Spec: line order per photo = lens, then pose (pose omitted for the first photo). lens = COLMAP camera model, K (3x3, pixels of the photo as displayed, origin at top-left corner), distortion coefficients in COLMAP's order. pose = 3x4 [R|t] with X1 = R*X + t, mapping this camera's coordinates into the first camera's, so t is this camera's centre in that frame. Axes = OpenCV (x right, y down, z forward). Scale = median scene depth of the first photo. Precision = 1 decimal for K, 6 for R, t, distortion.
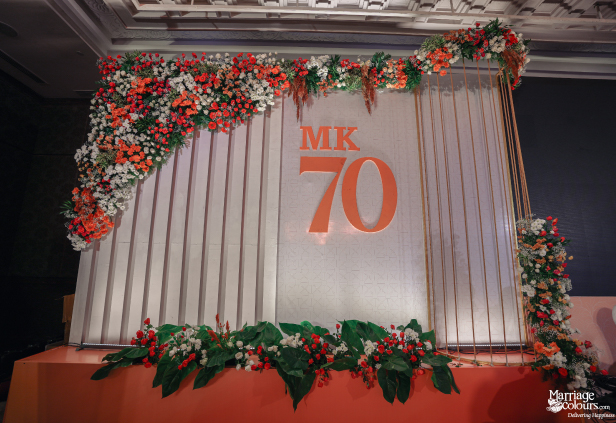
lens RADIAL K [[303.6, 0, 308.0], [0, 303.6, 211.5], [0, 0, 1]] dist [-0.040289, 0.000864]
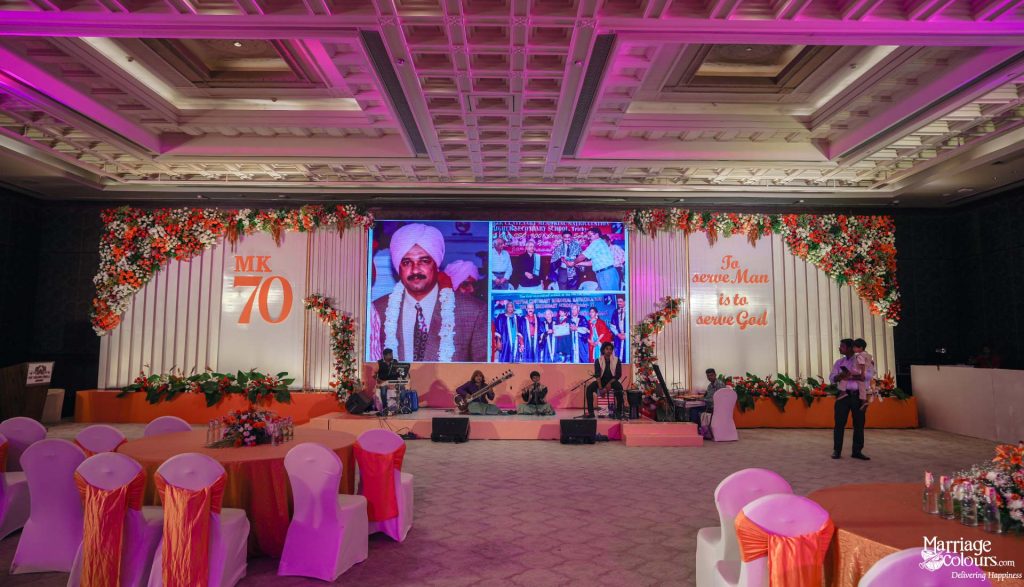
lens RADIAL K [[674.5, 0, 512.0], [0, 674.5, 293.5], [0, 0, 1]] dist [0.001920, 0.002420]
pose [[0.999908, -0.005222, -0.012491, 1.546933], [0.006449, 0.994941, 0.100252, -0.456479], [0.011904, -0.100324, 0.994884, -2.645970]]
